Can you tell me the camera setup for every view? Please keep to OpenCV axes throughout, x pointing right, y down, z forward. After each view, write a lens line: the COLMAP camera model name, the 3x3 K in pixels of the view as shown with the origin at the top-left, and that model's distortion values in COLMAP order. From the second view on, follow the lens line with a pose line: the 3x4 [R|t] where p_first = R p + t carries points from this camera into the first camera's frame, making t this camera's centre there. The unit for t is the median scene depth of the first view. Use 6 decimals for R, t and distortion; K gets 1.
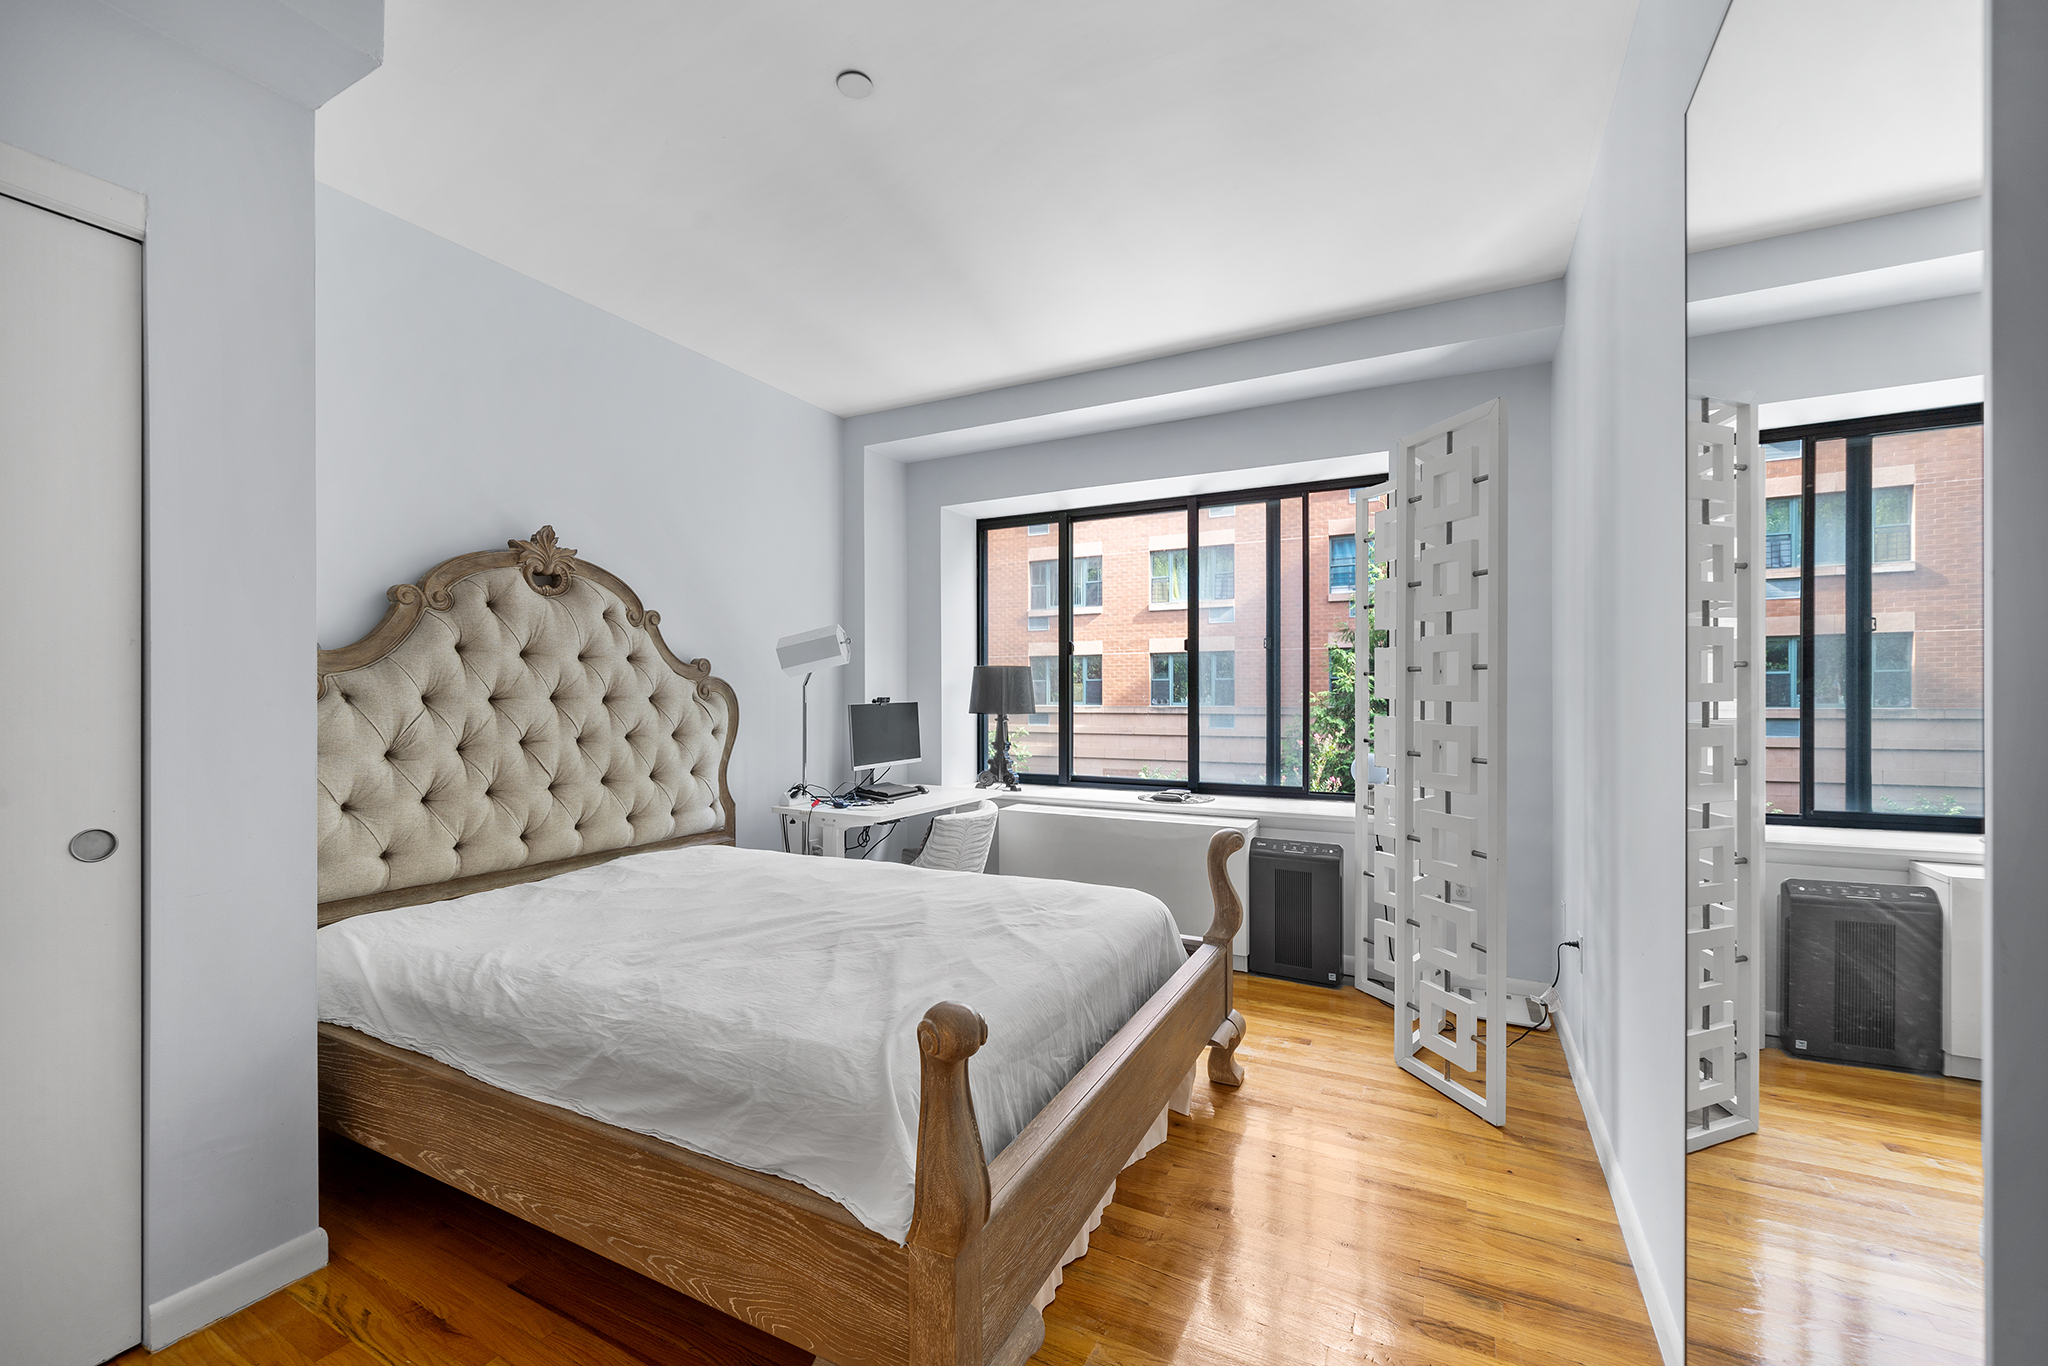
lens RADIAL K [[850.4, 0, 994.0], [0, 850.4, 693.2], [0, 0, 1]] dist [-0.000480, -0.000160]
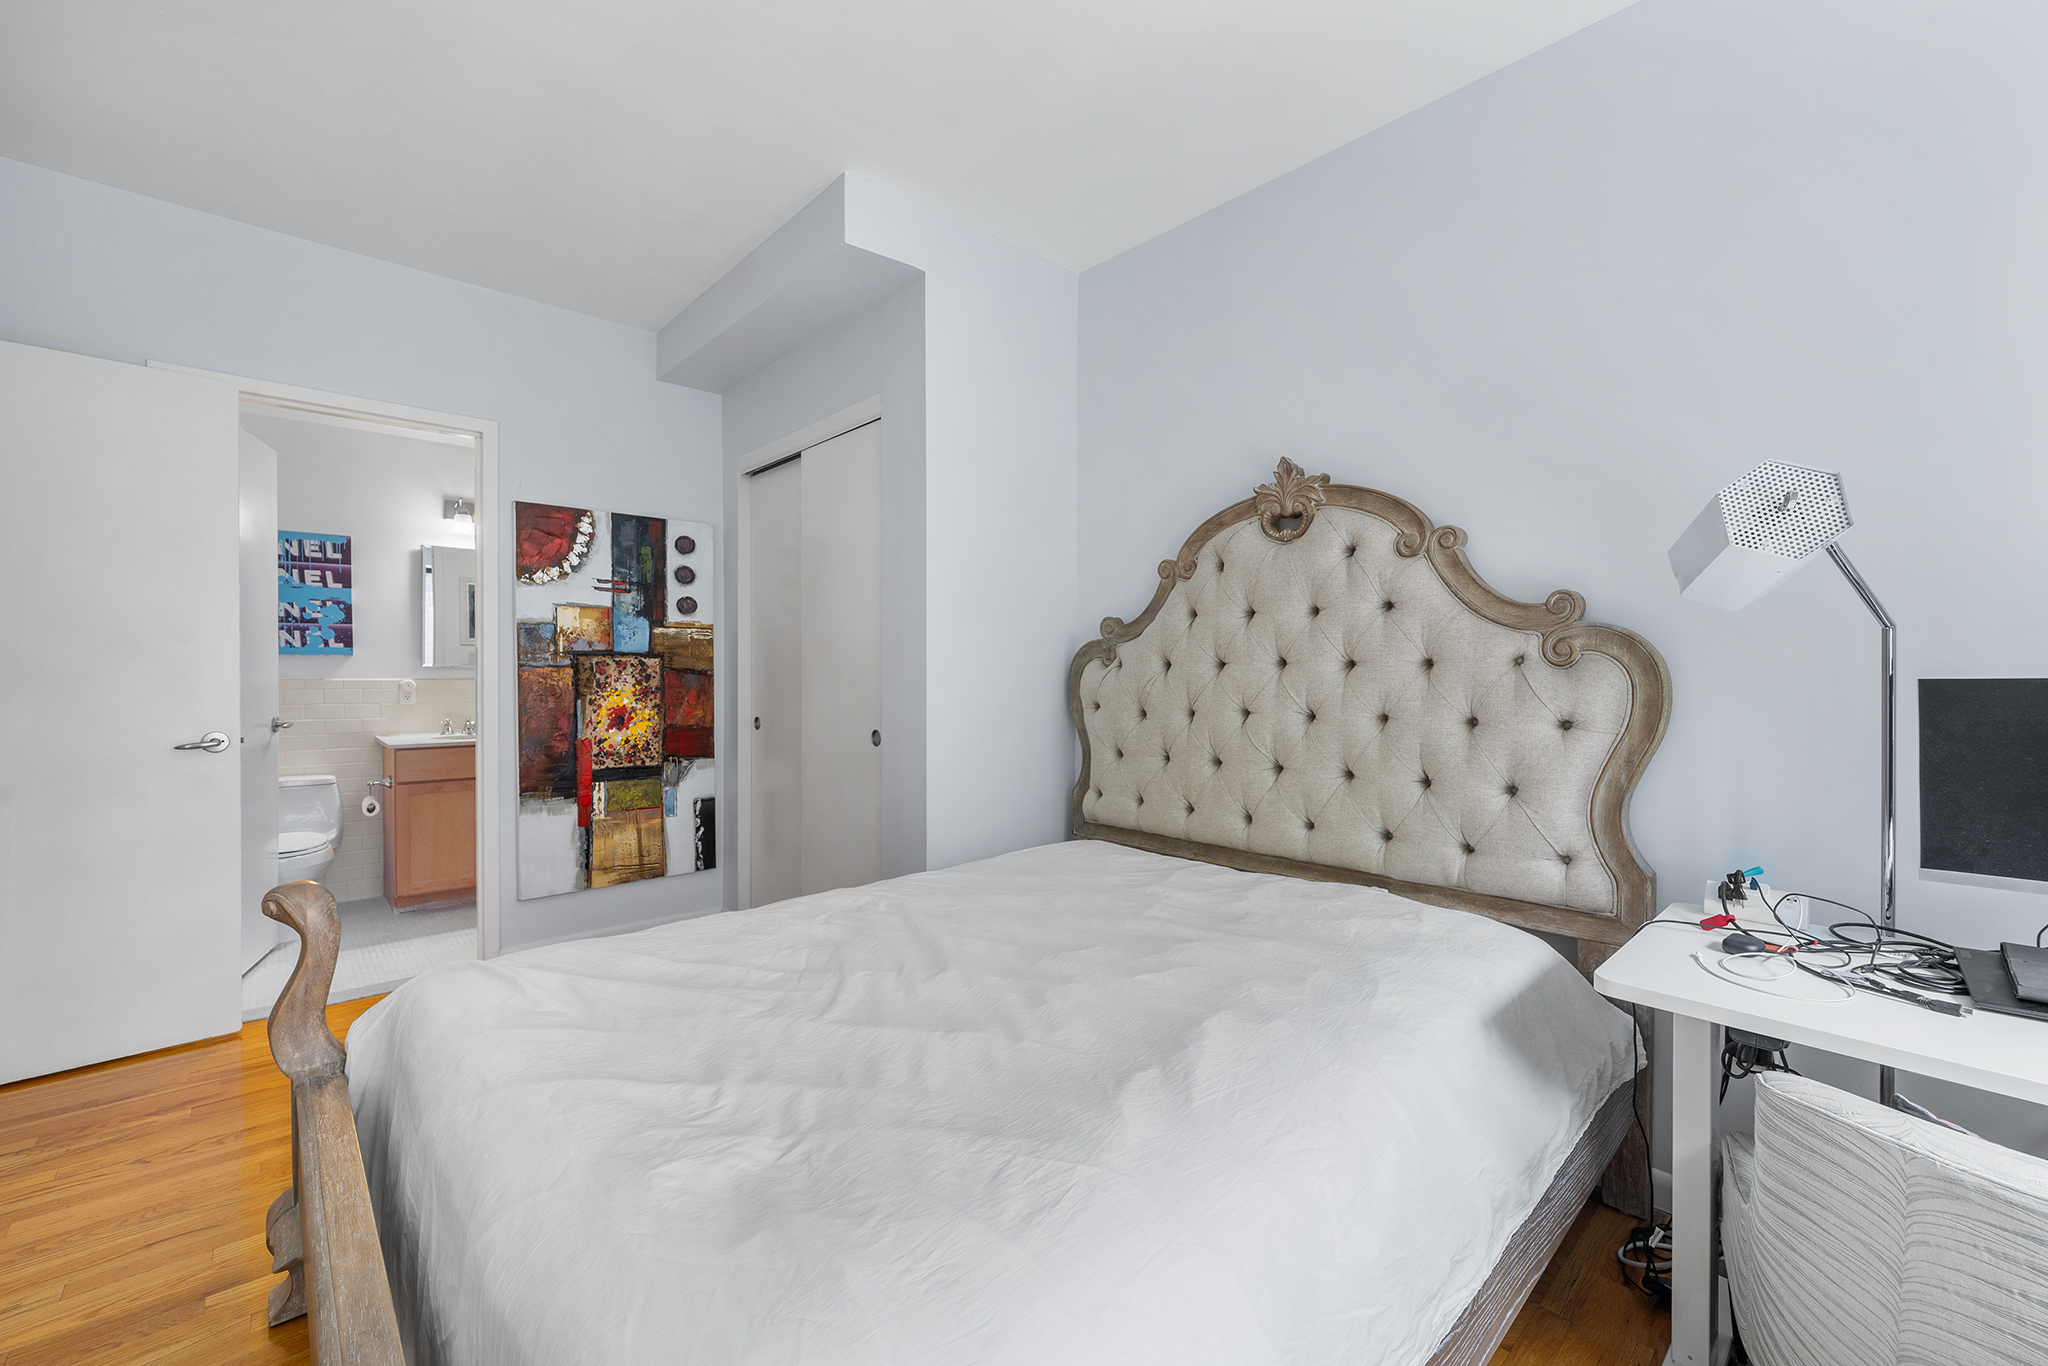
lens RADIAL K [[850.4, 0, 1023.0], [0, 850.4, 674.1], [0, 0, 1]] dist [-0.000480, -0.000160]
pose [[-0.305002, 0.016439, -0.952210, 0.362039], [0.007116, 0.999862, 0.014983, 0.002636], [0.952325, -0.002206, -0.305077, 1.026608]]
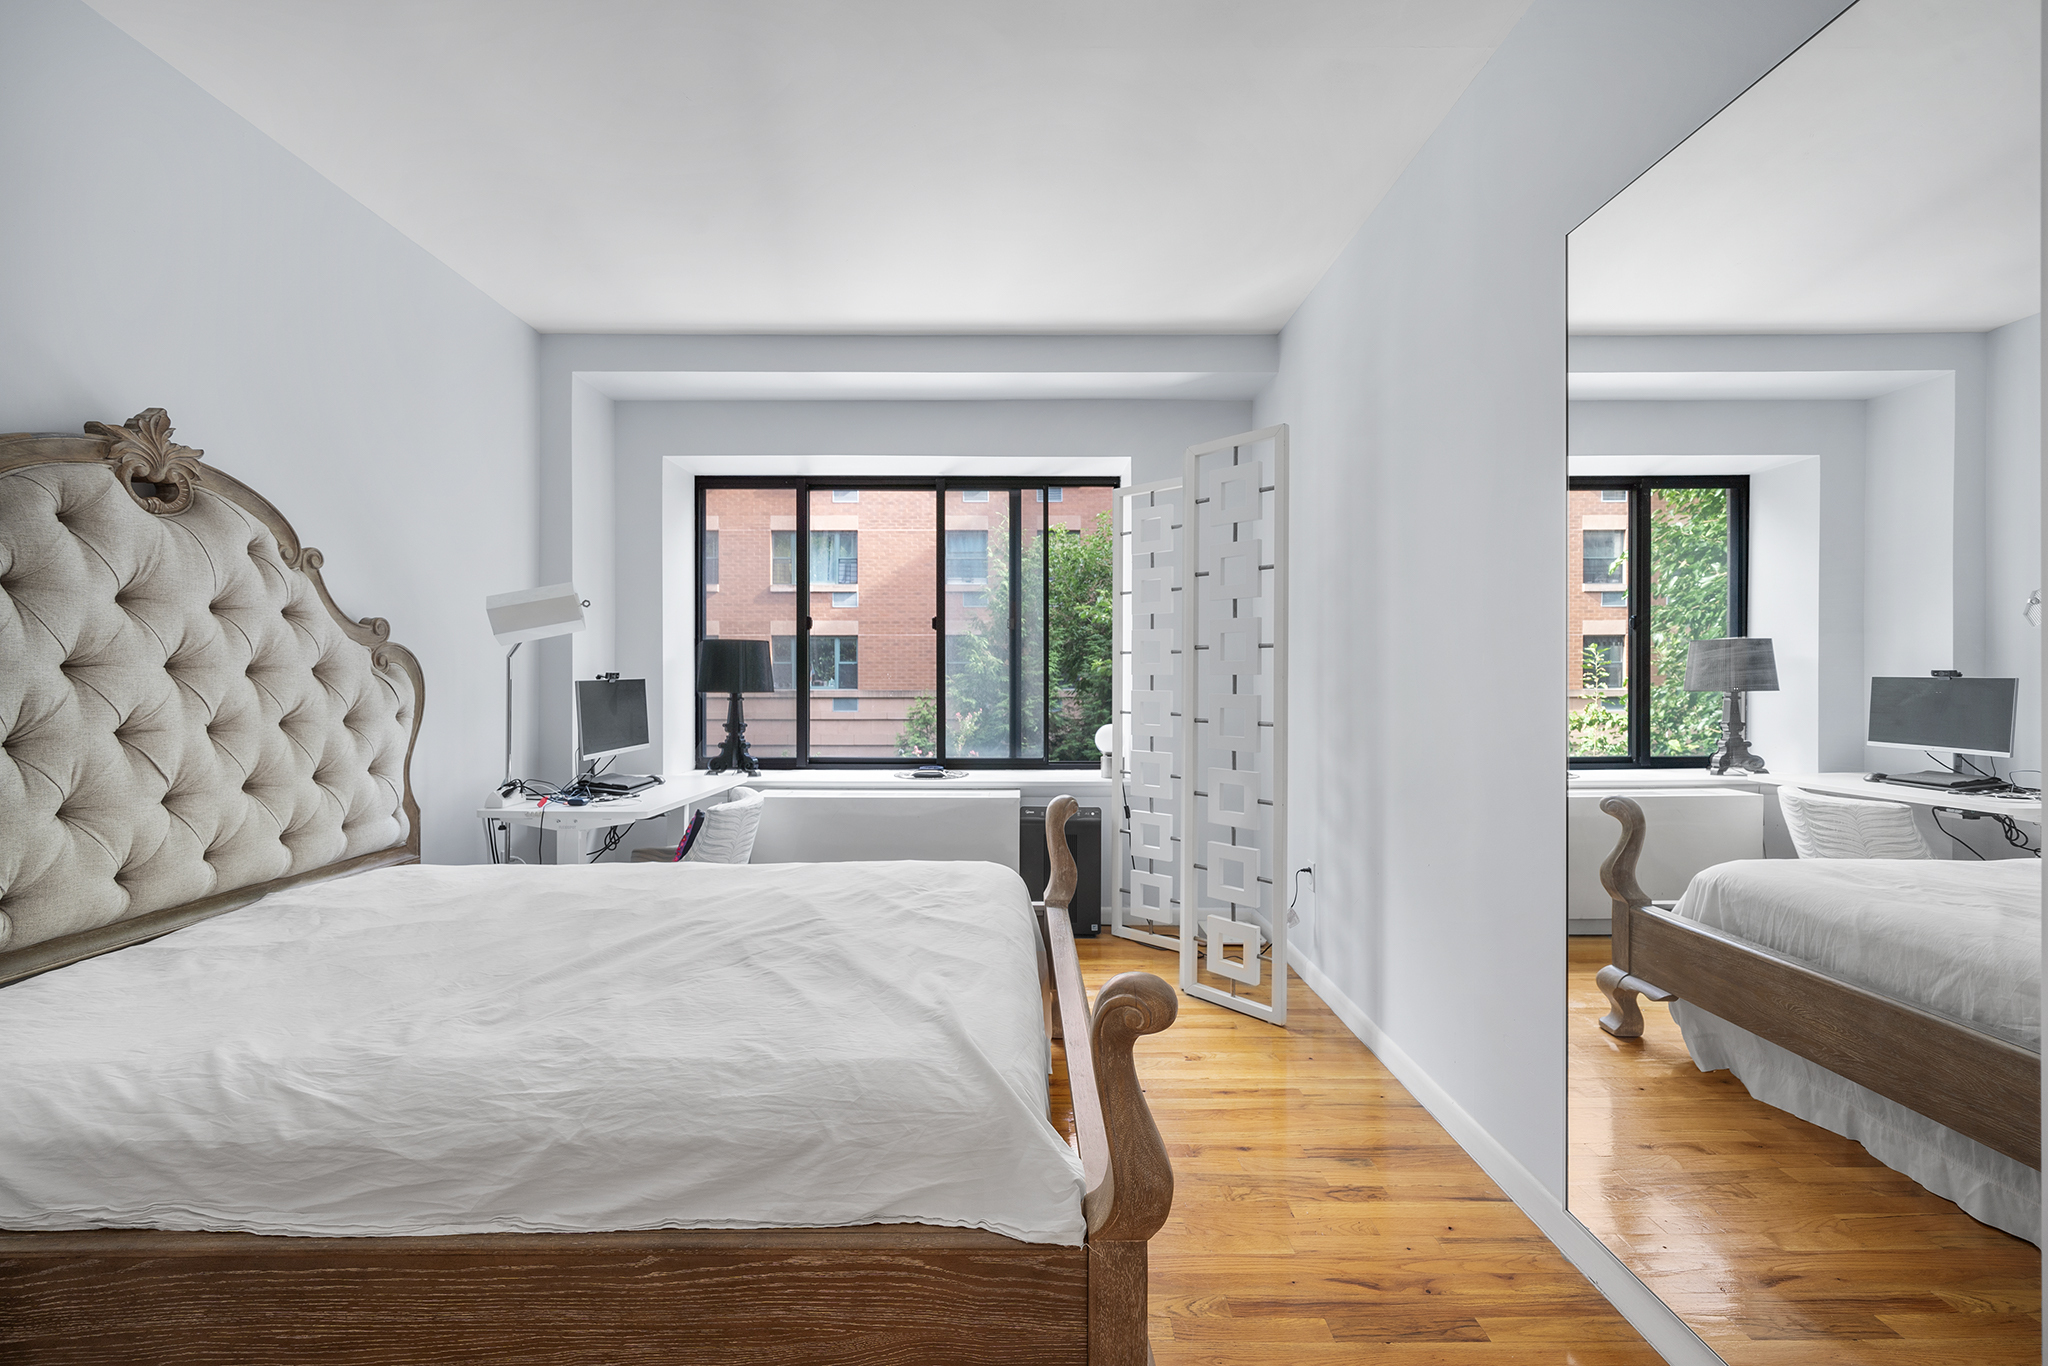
lens RADIAL K [[850.4, 0, 1020.2], [0, 850.4, 676.0], [0, 0, 1]] dist [-0.000480, -0.000160]
pose [[0.878856, 0.004374, 0.477068, -0.250796], [-0.003052, 0.999989, -0.003545, 0.013865], [-0.477078, 0.001660, 0.878859, 0.090940]]
